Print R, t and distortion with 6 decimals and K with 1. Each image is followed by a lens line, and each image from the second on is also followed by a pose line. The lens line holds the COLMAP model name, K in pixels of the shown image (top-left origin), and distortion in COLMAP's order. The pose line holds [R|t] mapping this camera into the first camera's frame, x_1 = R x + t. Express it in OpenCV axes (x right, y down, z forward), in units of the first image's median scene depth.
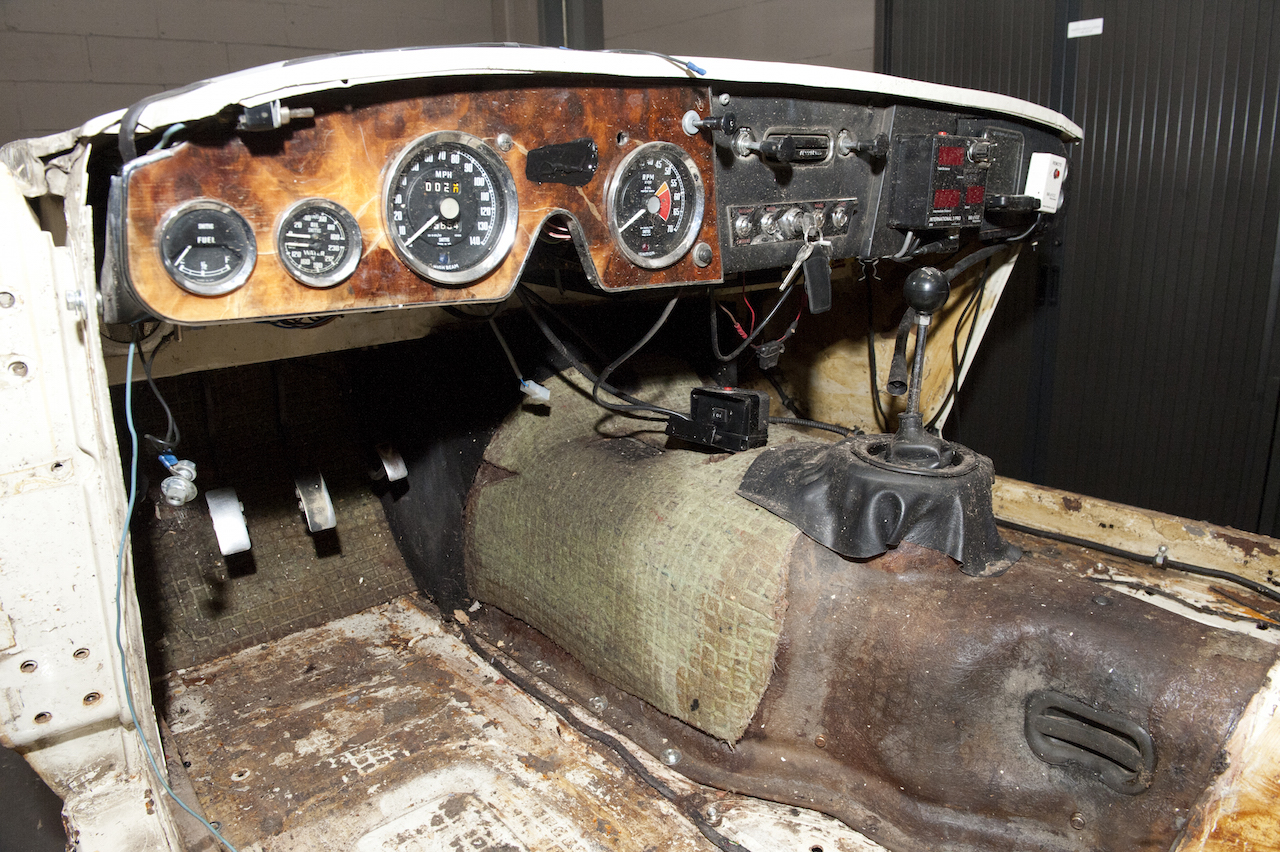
lens RADIAL K [[864.1, 0, 640.5], [0, 864.1, 429.0], [0, 0, 1]] dist [-0.049487, -0.008137]
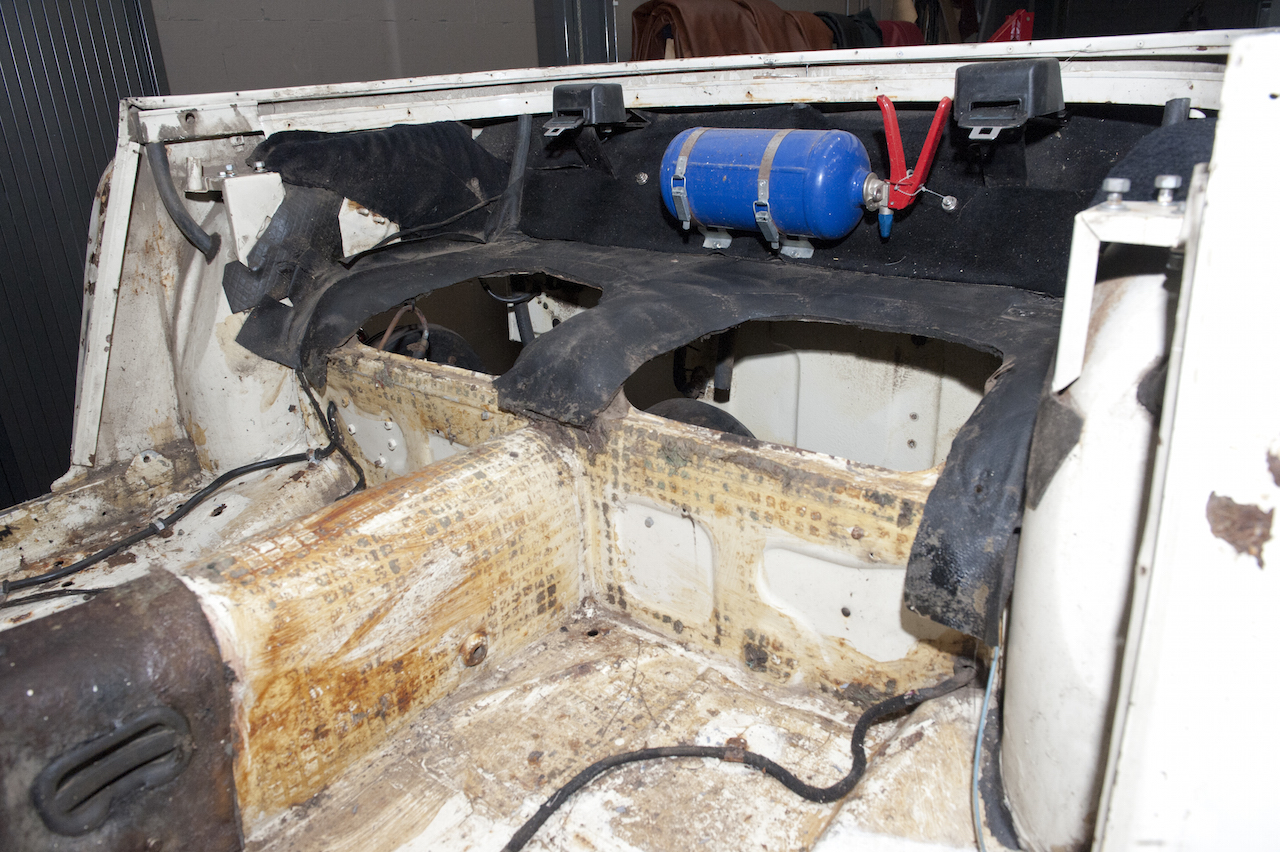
lens RADIAL K [[864.1, 0, 644.6], [0, 864.1, 425.9], [0, 0, 1]] dist [-0.049487, -0.008137]
pose [[-0.177824, -0.327007, 0.928141, -0.226790], [0.305766, 0.878127, 0.367967, -0.086726], [-0.935353, 0.349227, -0.056164, 0.335901]]
